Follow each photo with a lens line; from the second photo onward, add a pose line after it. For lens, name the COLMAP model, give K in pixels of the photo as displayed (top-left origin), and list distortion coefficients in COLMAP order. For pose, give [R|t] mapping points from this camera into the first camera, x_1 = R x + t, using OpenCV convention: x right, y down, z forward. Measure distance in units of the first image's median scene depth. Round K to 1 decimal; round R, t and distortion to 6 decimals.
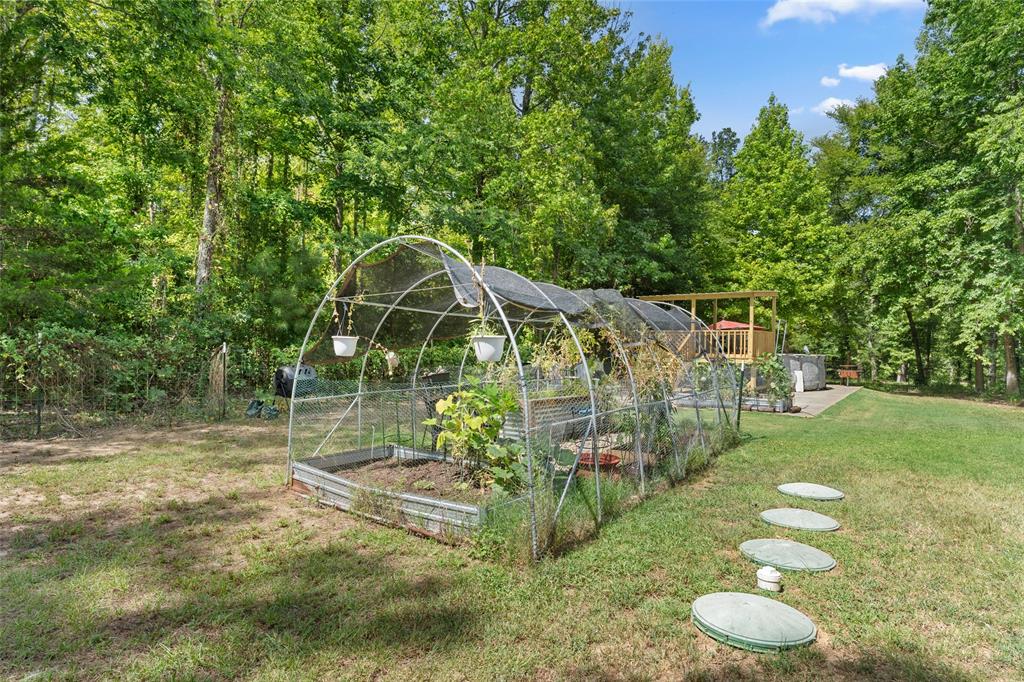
lens RADIAL K [[575.4, 0, 510.8], [0, 575.4, 355.9], [0, 0, 1]] dist [0.000440, -0.000540]
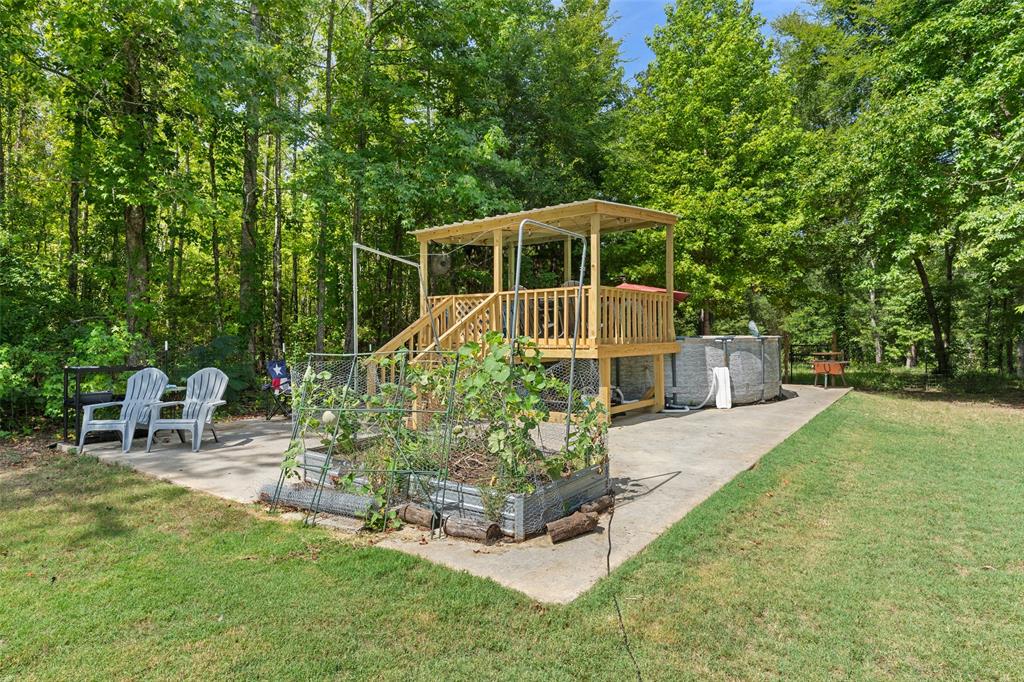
lens RADIAL K [[591.2, 0, 512.0], [0, 591.2, 341.0], [0, 0, 1]] dist [-0.001044, 0.000742]
pose [[0.999741, -0.022242, 0.004802, 0.242530], [0.022270, 0.999735, -0.005892, 0.000586], [-0.004670, 0.005997, 0.999971, 0.366530]]
